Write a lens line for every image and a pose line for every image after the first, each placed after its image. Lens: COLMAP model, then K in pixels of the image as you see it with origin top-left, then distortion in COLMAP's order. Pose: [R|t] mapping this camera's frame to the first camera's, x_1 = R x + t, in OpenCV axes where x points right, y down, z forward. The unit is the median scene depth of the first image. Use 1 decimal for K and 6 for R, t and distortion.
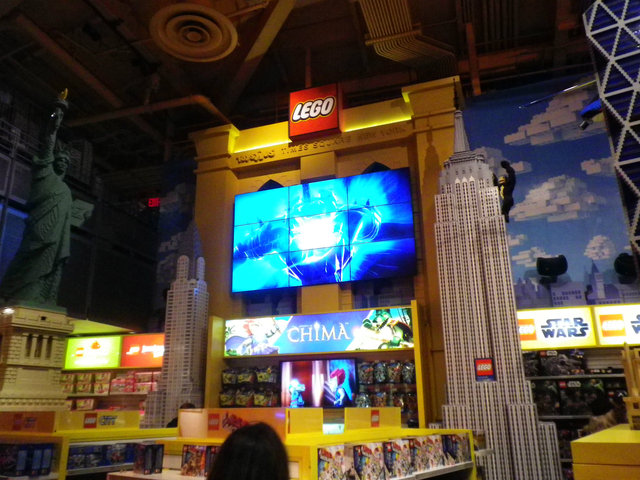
lens RADIAL K [[534.9, 0, 305.1], [0, 534.9, 231.6], [0, 0, 1]] dist [-0.040132, 0.026213]
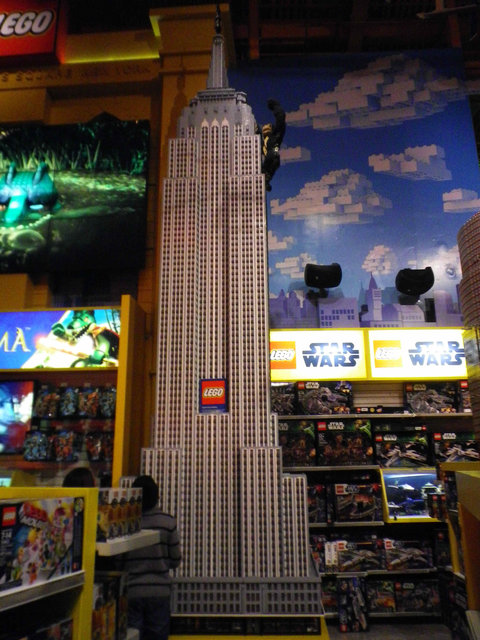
lens RADIAL K [[534.9, 0, 243.3], [0, 534.9, 319.8], [0, 0, 1]] dist [-0.040132, 0.026213]
pose [[0.957509, 0.071646, 0.279363, 0.148242], [-0.086895, 0.995308, 0.042570, 0.109820], [-0.275003, -0.065036, 0.959241, 0.296637]]
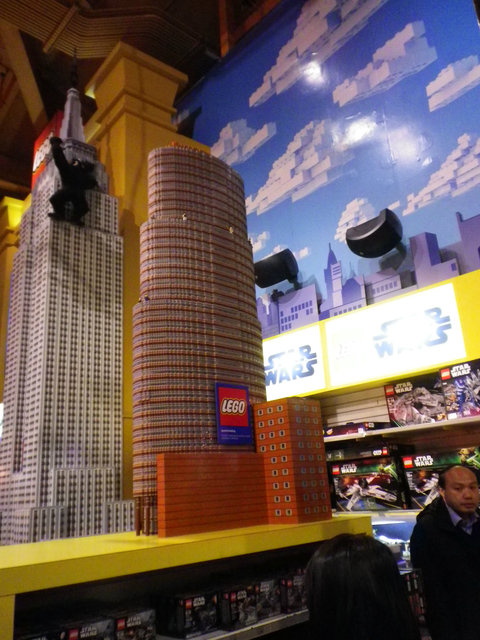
lens RADIAL K [[534.9, 0, 242.2], [0, 534.9, 323.4], [0, 0, 1]] dist [-0.040132, 0.026213]
pose [[0.877123, -0.187057, -0.442341, 0.729651], [0.199863, 0.979659, -0.017968, 0.135506], [0.436704, -0.072647, 0.896667, 0.435897]]
